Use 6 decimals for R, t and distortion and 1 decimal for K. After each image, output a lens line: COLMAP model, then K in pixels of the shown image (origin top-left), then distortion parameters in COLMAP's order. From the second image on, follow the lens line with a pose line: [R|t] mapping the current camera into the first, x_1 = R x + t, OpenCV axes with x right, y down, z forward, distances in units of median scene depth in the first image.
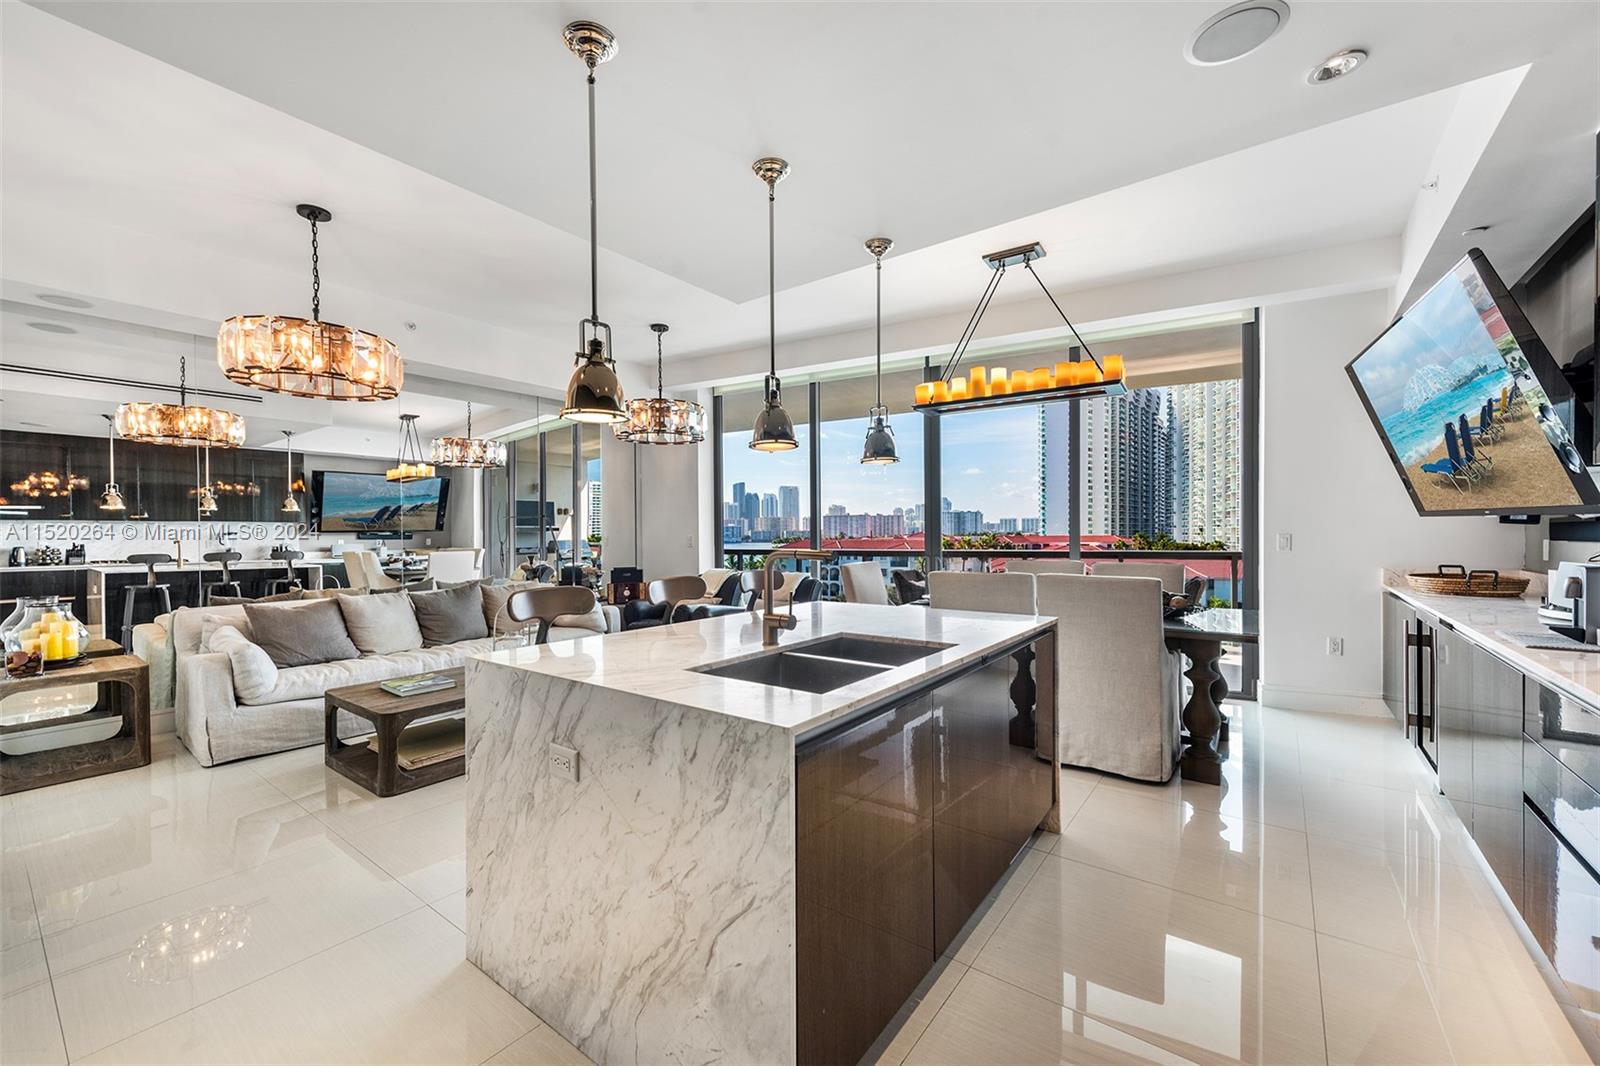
lens RADIAL K [[635.2, 0, 778.7], [0, 635.2, 539.7], [0, 0, 1]] dist [0.010248, -0.000126]
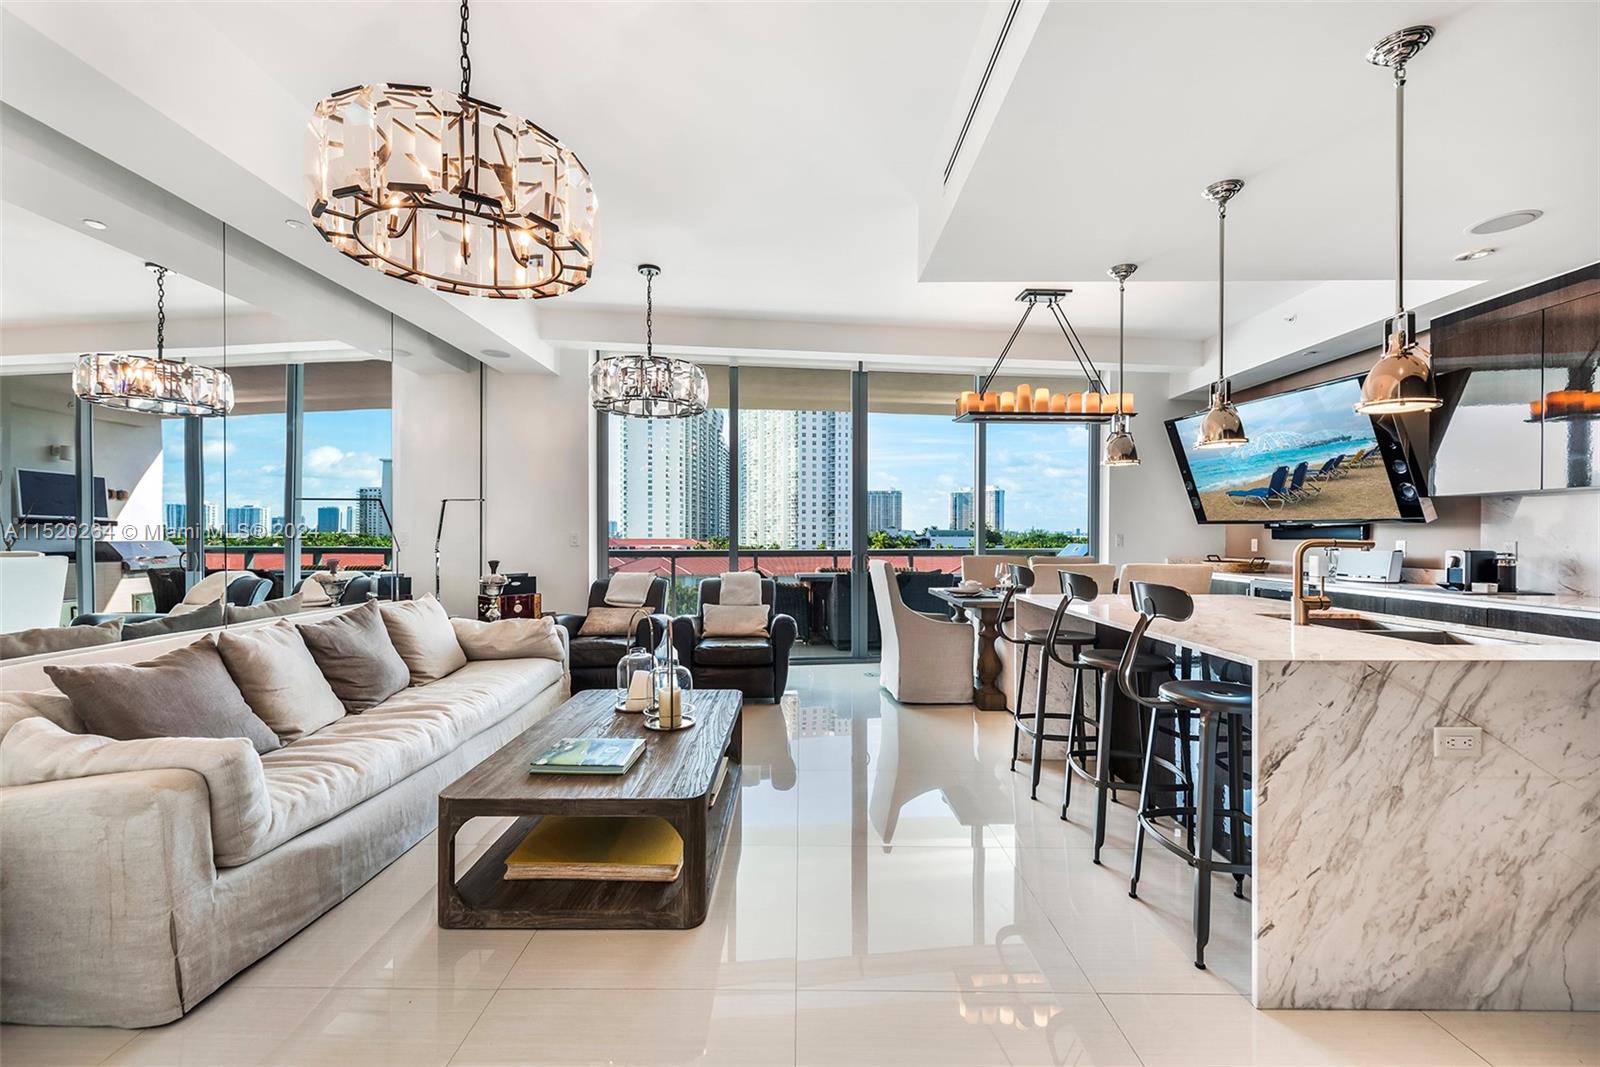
lens RADIAL K [[657.1, 0, 794.6], [0, 657.1, 539.4], [0, 0, 1]] dist [0.000875, -0.000222]
pose [[0.797135, 0.004354, 0.603785, -1.701102], [-0.001077, 0.999983, -0.005789, 0.027649], [-0.603800, 0.003964, 0.797126, 0.742041]]
